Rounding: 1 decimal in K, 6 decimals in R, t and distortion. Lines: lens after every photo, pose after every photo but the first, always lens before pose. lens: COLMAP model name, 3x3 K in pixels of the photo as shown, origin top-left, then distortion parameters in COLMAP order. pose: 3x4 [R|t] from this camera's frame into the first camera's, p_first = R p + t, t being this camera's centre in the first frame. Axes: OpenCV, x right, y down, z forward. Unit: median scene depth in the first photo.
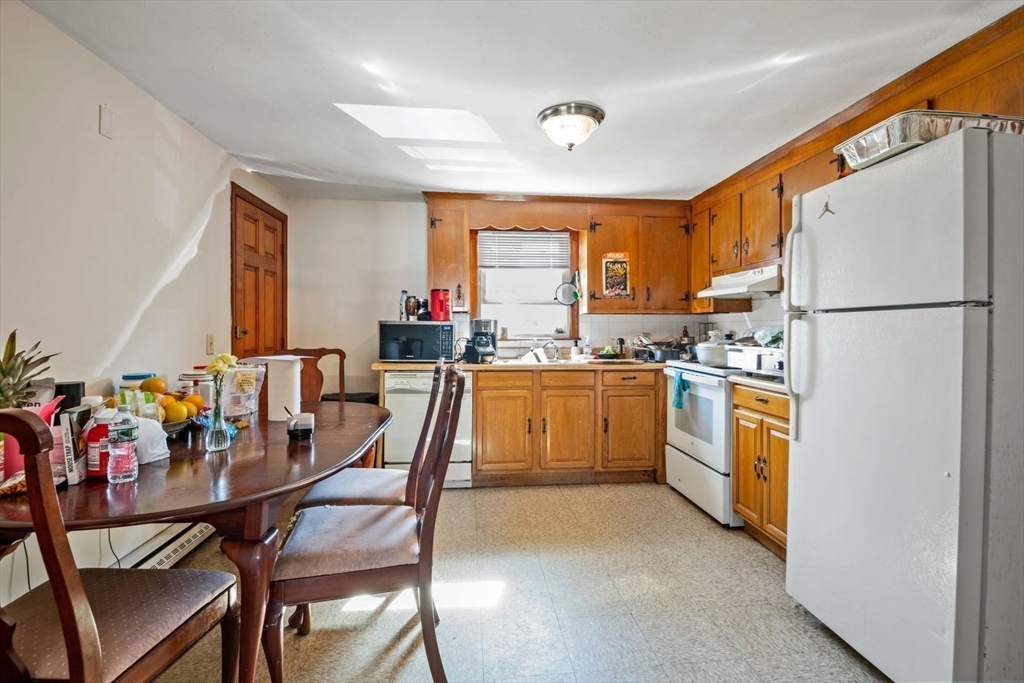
lens RADIAL K [[472.6, 0, 498.1], [0, 472.6, 334.2], [0, 0, 1]] dist [-0.004513, -0.007781]
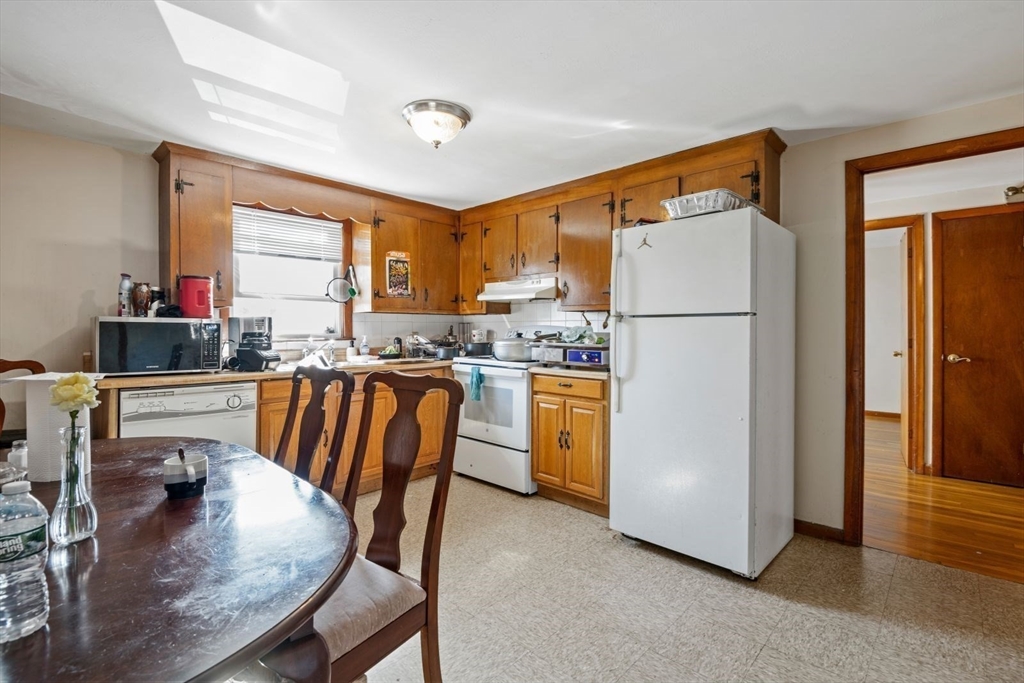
lens RADIAL K [[472.6, 0, 511.8], [0, 472.6, 335.7], [0, 0, 1]] dist [-0.004513, -0.007781]
pose [[0.751590, -0.011164, 0.659536, -0.259376], [0.006907, 0.999935, 0.009054, -0.003308], [-0.659594, -0.002249, 0.751619, 0.104052]]
